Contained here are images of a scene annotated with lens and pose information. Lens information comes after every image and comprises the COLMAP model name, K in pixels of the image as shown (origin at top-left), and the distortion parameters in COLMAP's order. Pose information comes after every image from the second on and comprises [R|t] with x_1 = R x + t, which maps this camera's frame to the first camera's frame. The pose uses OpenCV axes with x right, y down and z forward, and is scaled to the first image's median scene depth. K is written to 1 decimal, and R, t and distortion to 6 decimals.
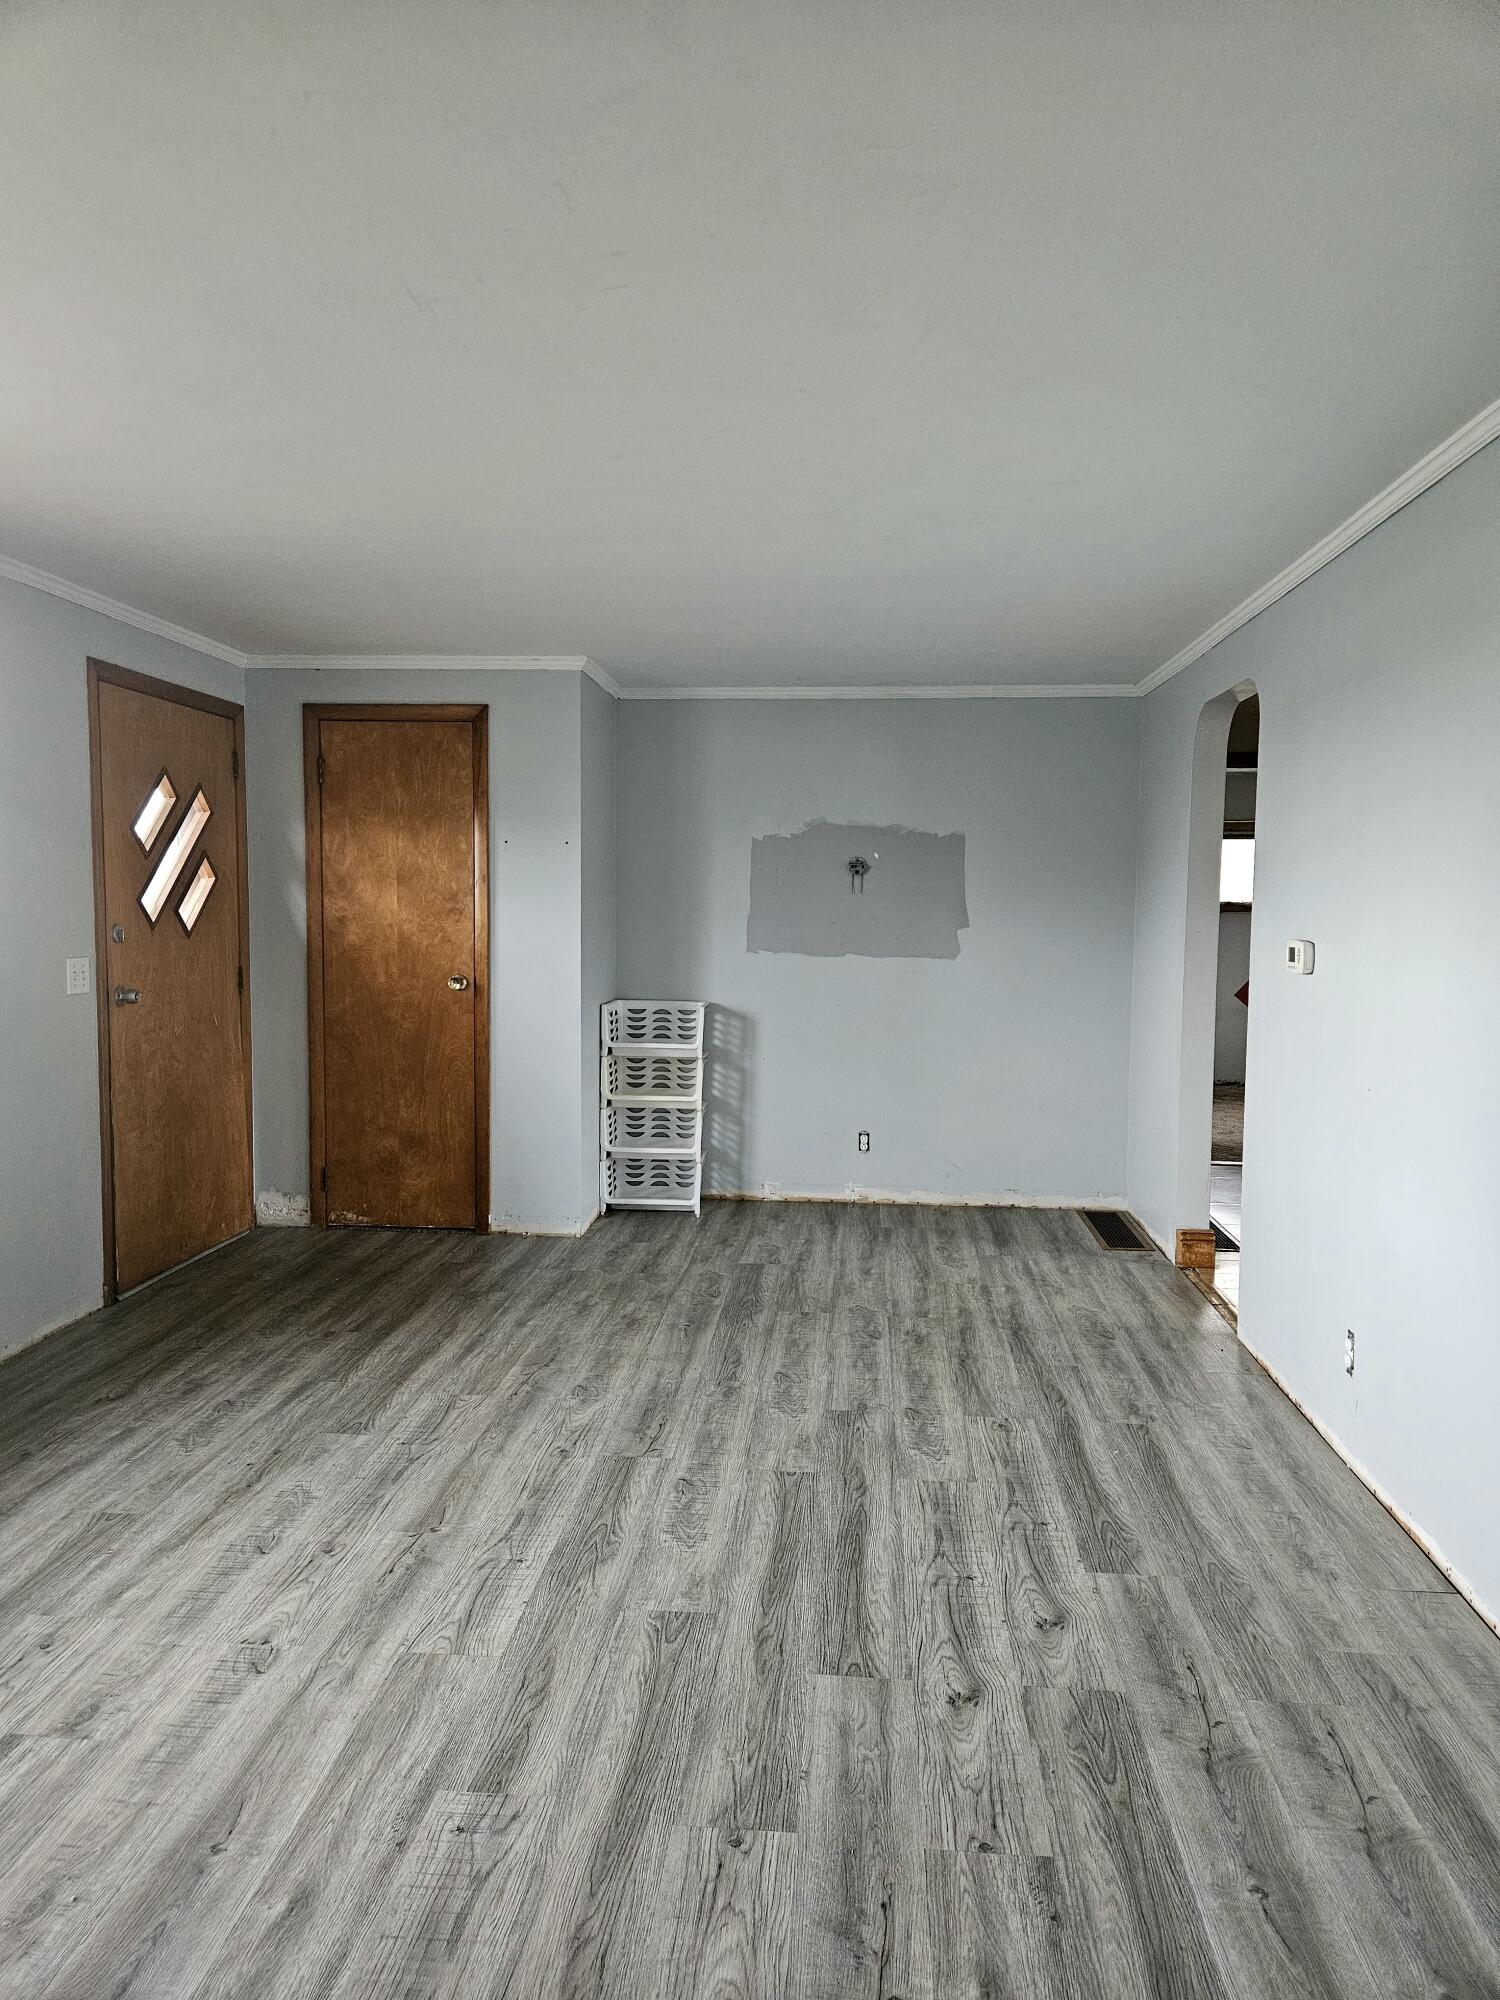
lens RADIAL K [[1342.1, 0, 739.5], [0, 1342.1, 992.5], [0, 0, 1]] dist [0.034402, -0.002521]
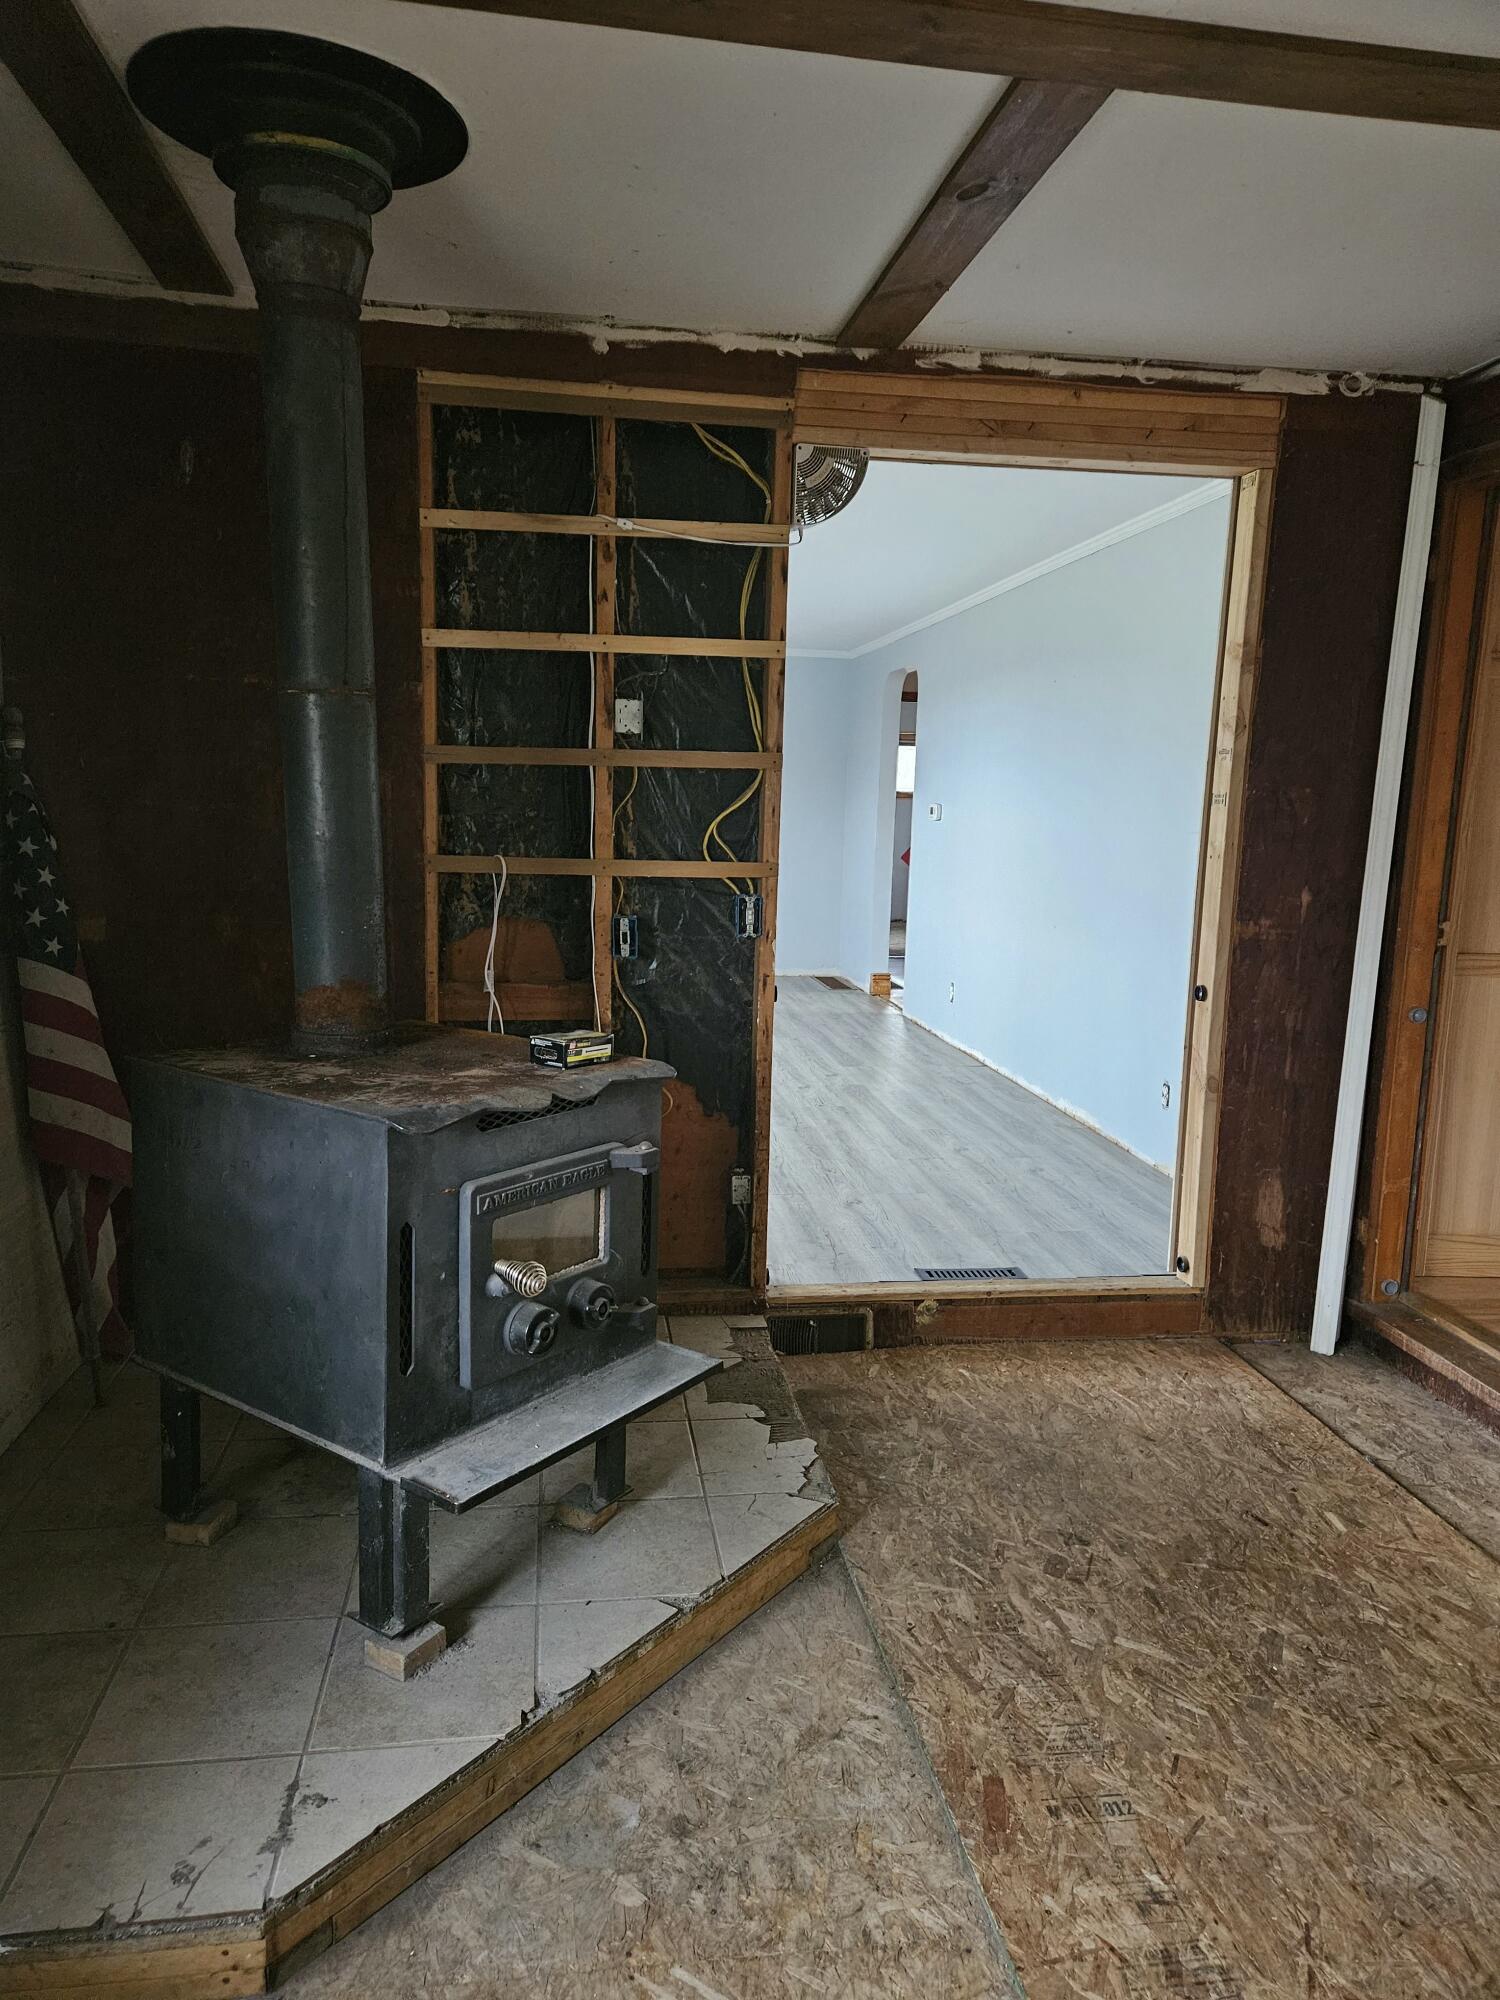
lens RADIAL K [[1342.1, 0, 739.5], [0, 1342.1, 992.5], [0, 0, 1]] dist [0.034402, -0.002521]
pose [[0.973211, -0.016140, 0.229348, -0.259630], [-0.002215, 0.996828, 0.079549, 0.065049], [-0.229904, -0.077926, 0.970088, -0.702014]]
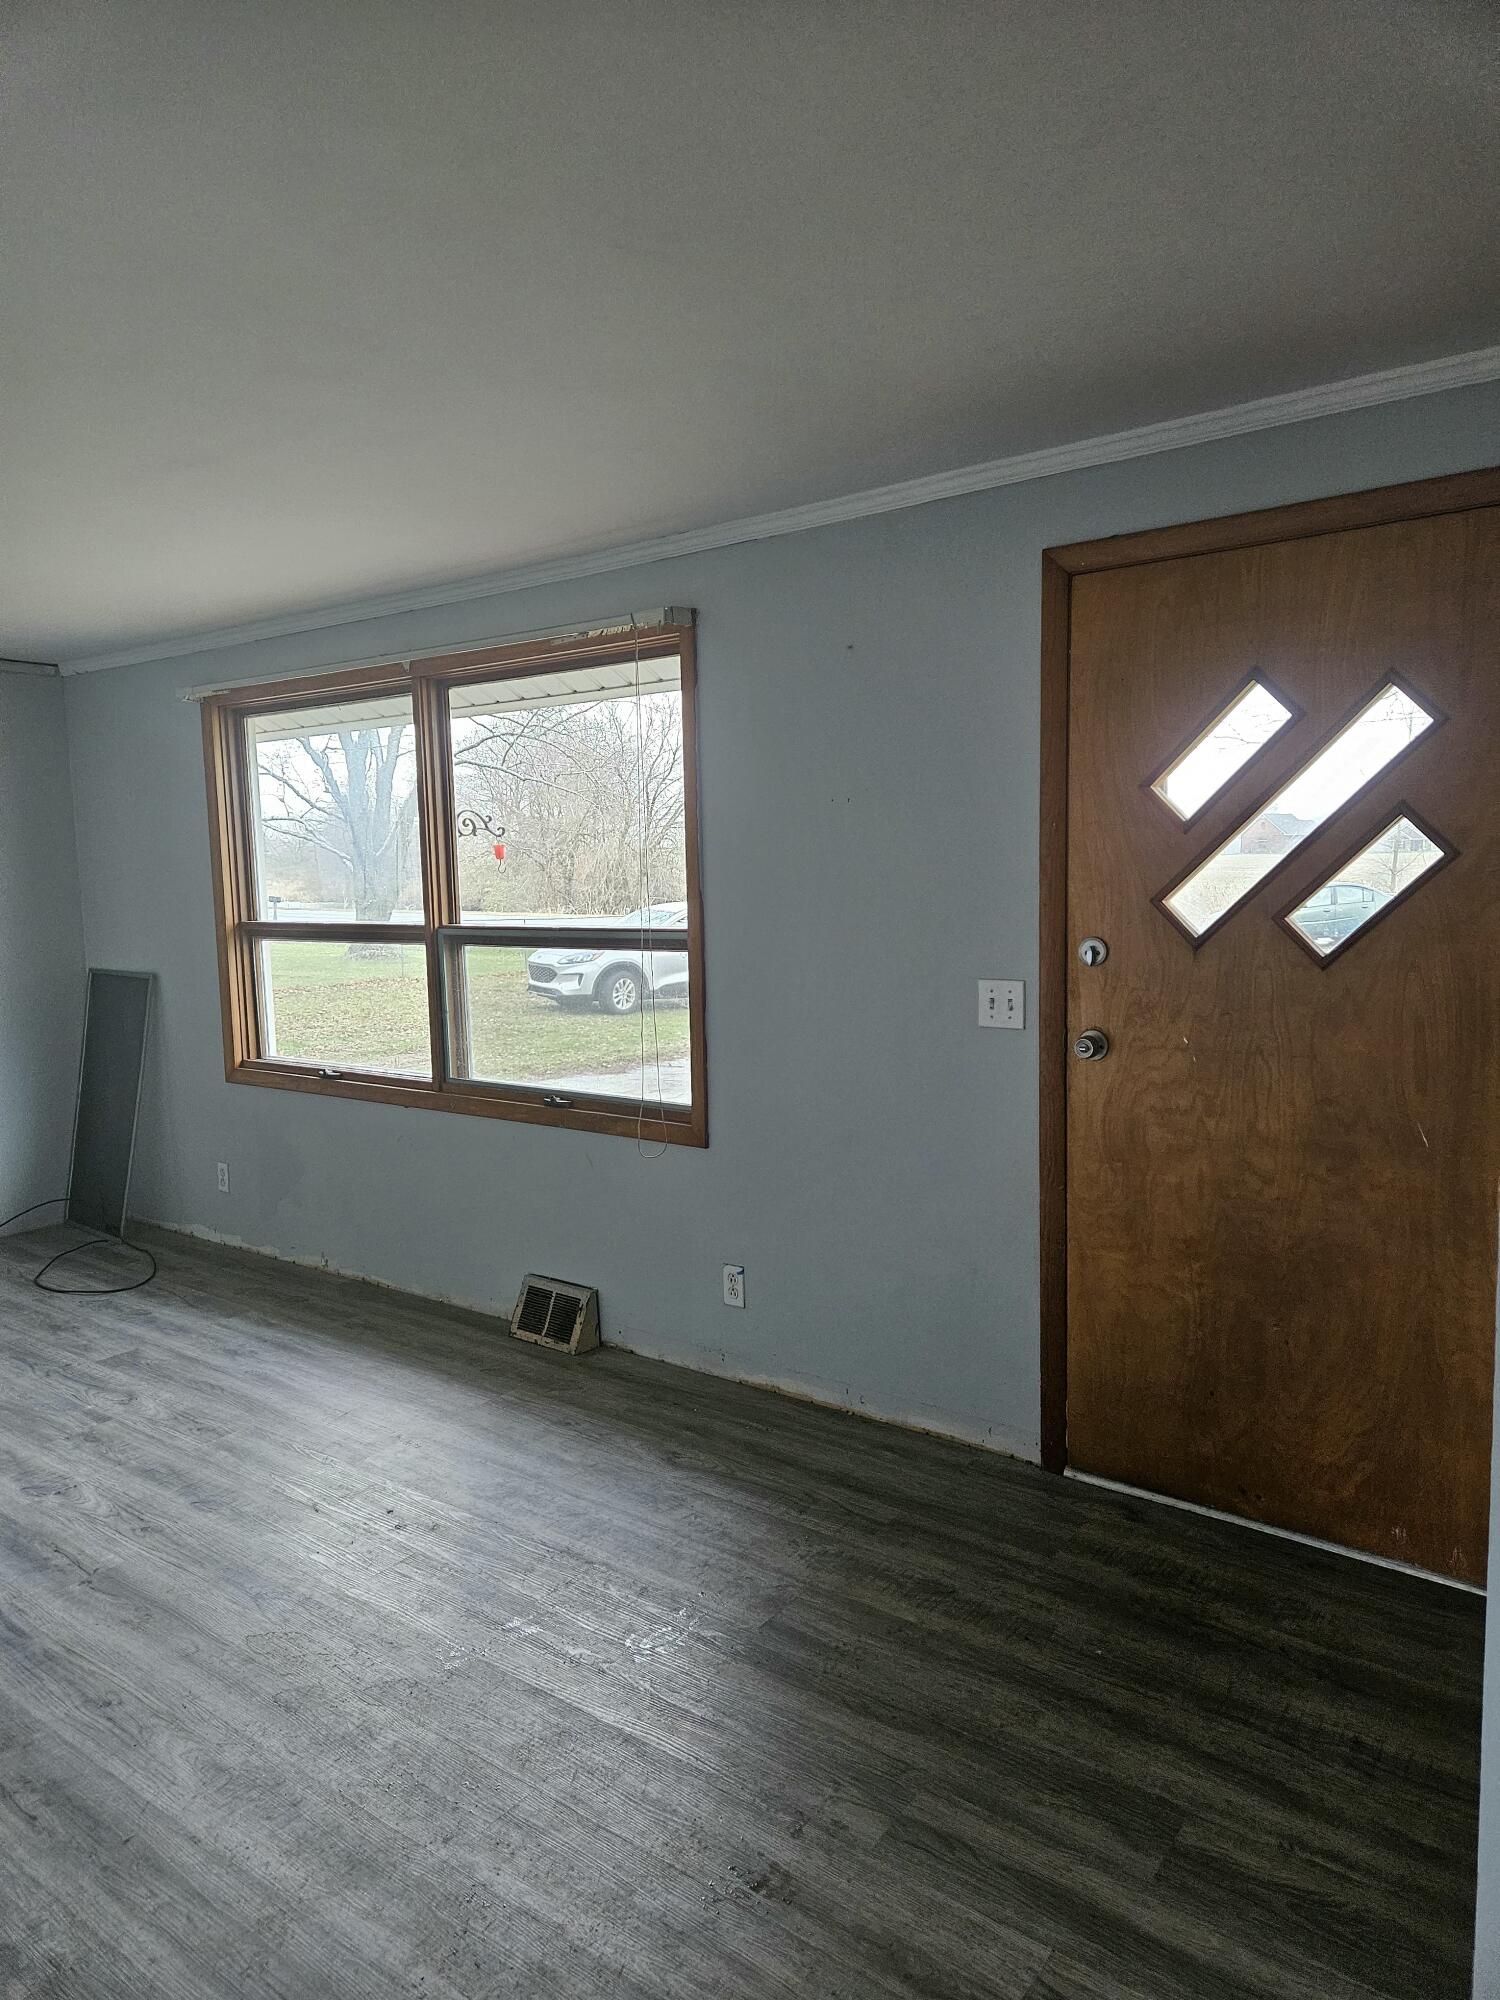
lens RADIAL K [[1342.1, 0, 739.5], [0, 1342.1, 992.5], [0, 0, 1]] dist [0.034402, -0.002521]
pose [[-0.529133, 0.090440, -0.843706, 0.194722], [-0.037218, 0.990873, 0.129557, -0.101814], [0.847723, 0.099954, -0.520937, 1.183029]]
